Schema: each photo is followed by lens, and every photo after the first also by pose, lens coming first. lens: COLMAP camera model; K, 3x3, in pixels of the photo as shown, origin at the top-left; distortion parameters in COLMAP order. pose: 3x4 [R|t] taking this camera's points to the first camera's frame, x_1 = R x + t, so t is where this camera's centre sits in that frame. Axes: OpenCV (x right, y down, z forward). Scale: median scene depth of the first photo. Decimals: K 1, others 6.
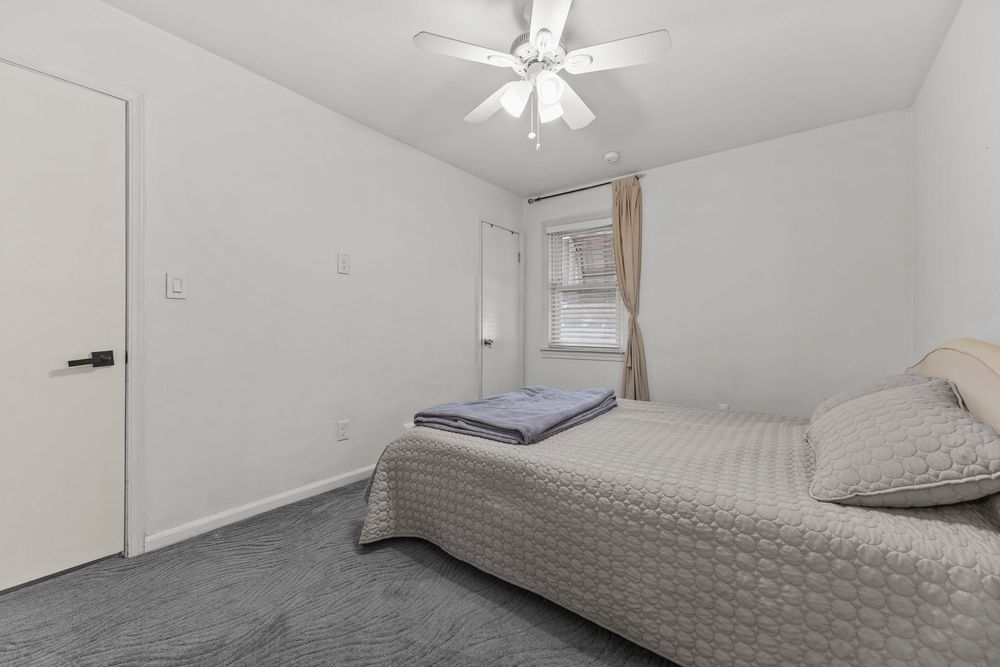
lens RADIAL K [[393.9, 0, 500.0], [0, 393.9, 333.5], [0, 0, 1]] dist [0.016927, -0.007442]
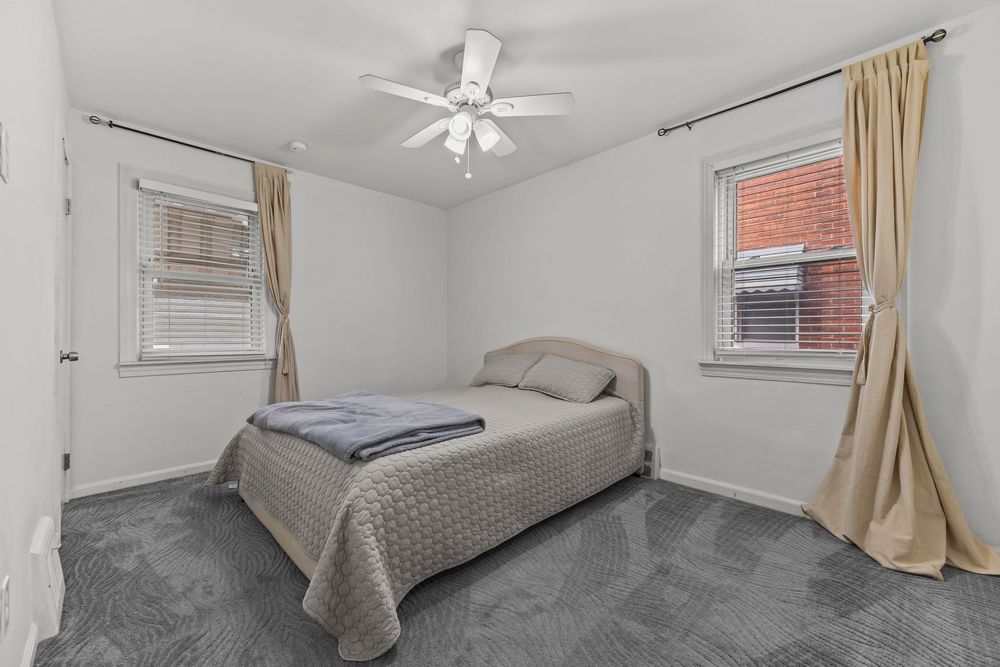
lens RADIAL K [[393.9, 0, 500.0], [0, 393.9, 333.5], [0, 0, 1]] dist [0.016927, -0.007442]
pose [[0.149684, 0.000982, 0.988733, -0.951112], [0.011362, 0.999932, -0.002713, -0.002330], [-0.988669, 0.011640, 0.149662, 0.669892]]
